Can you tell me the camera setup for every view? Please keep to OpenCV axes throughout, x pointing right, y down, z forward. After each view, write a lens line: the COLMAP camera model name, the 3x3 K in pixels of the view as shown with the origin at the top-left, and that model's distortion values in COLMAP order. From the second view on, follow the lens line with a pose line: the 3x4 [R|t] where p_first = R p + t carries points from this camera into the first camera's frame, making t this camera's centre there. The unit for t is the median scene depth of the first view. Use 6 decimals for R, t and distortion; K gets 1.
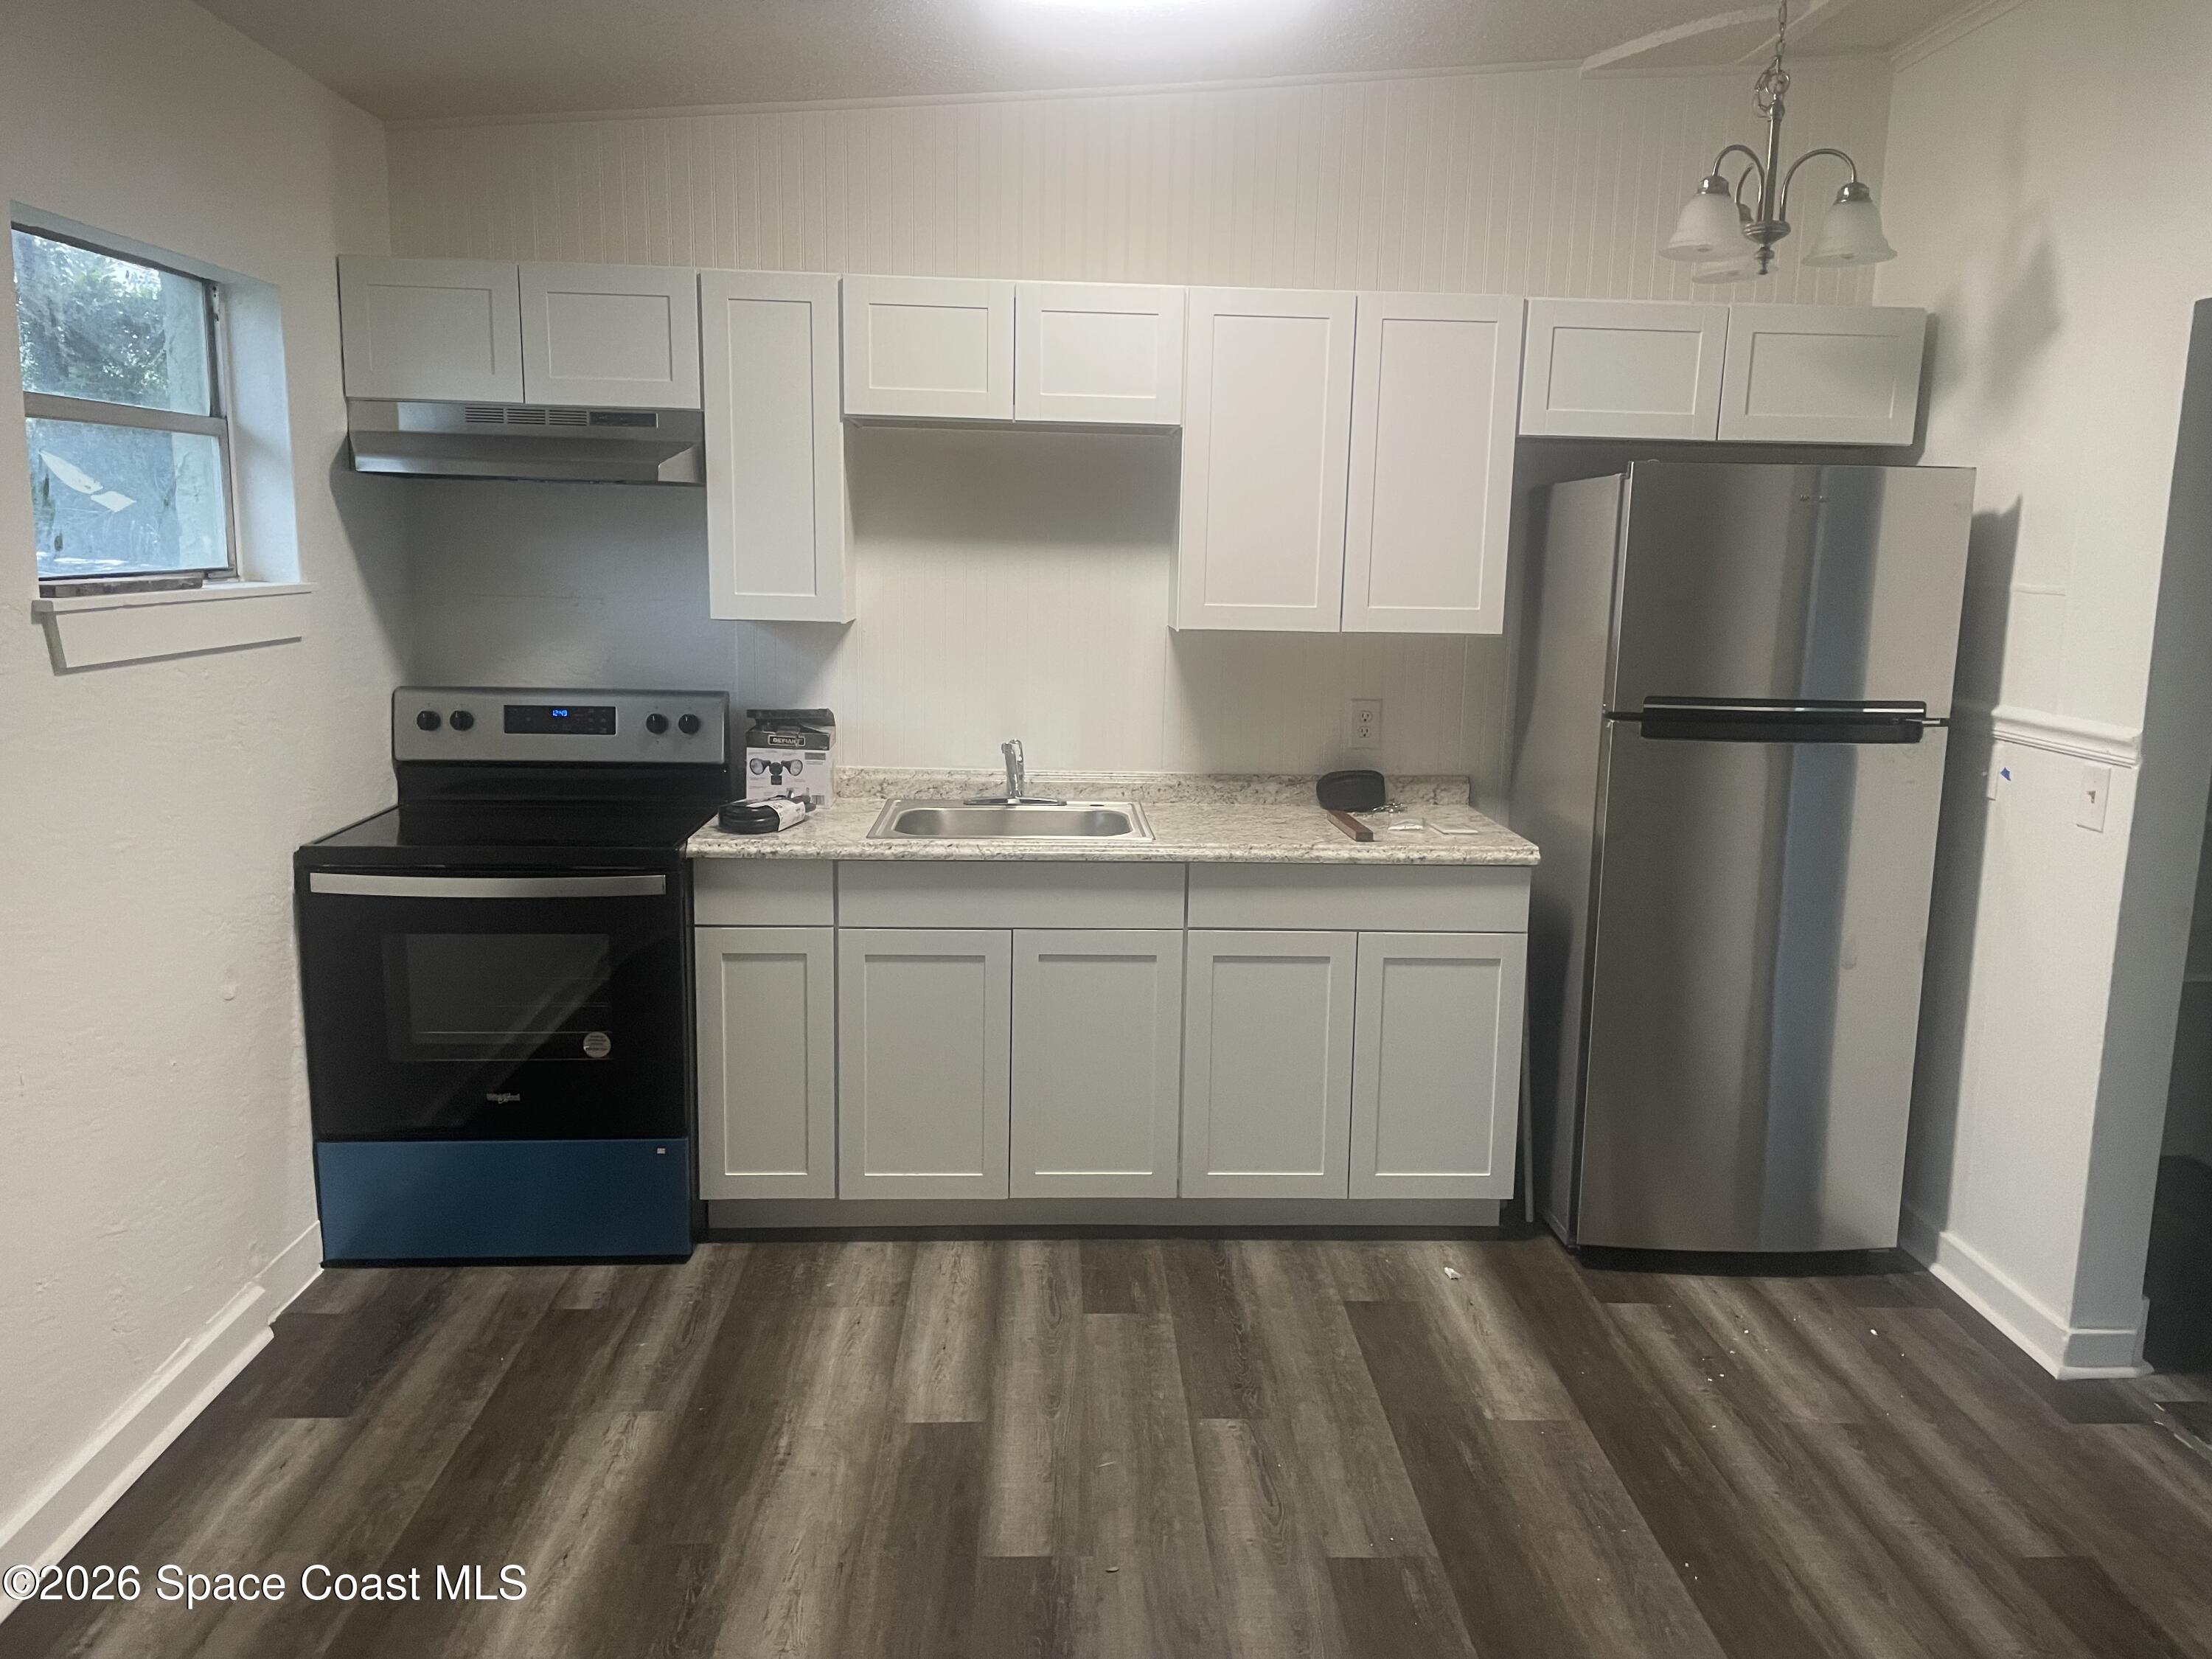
lens RADIAL K [[1693.8, 0, 1103.0], [0, 1693.8, 850.3], [0, 0, 1]] dist [0.092442, -0.126862]
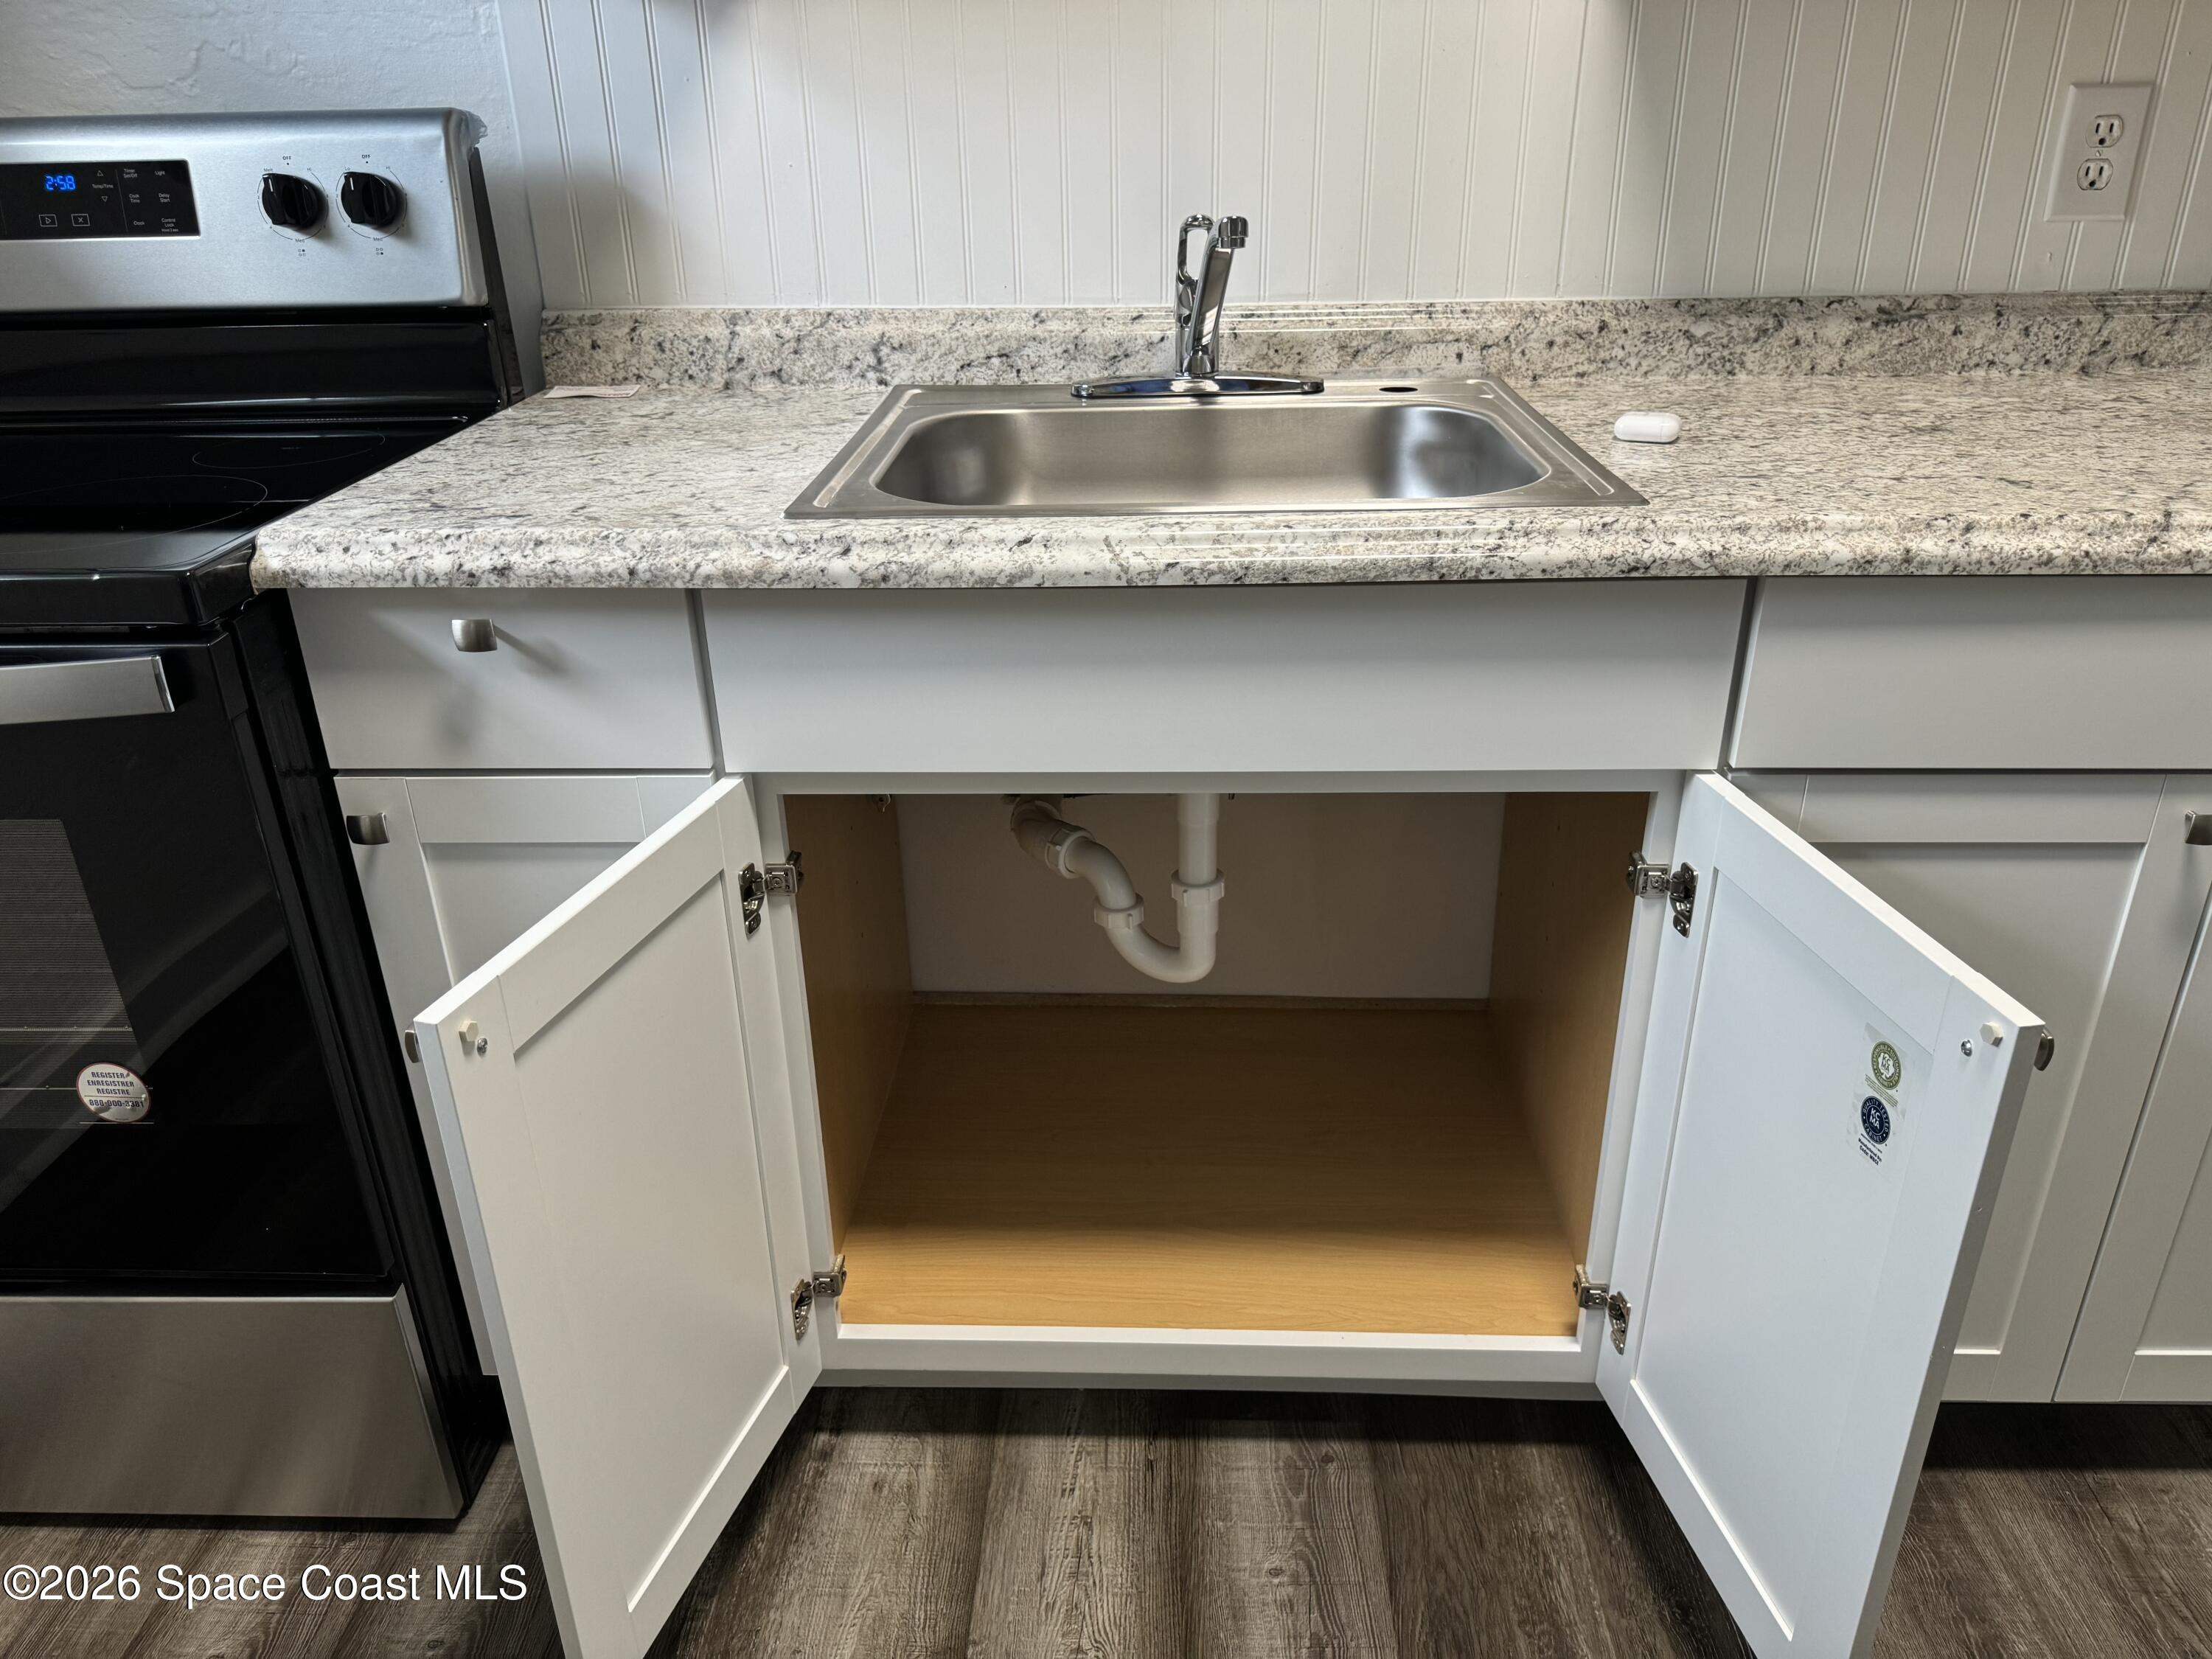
lens RADIAL K [[1548.4, 0, 1106.0], [0, 1548.4, 829.5], [0, 0, 1]] dist [0.074665, -0.097542]
pose [[0.996956, -0.001423, -0.077949, -0.046307], [0.021651, 0.965561, 0.259275, -0.024192], [0.074896, -0.260174, 0.962653, 0.633086]]
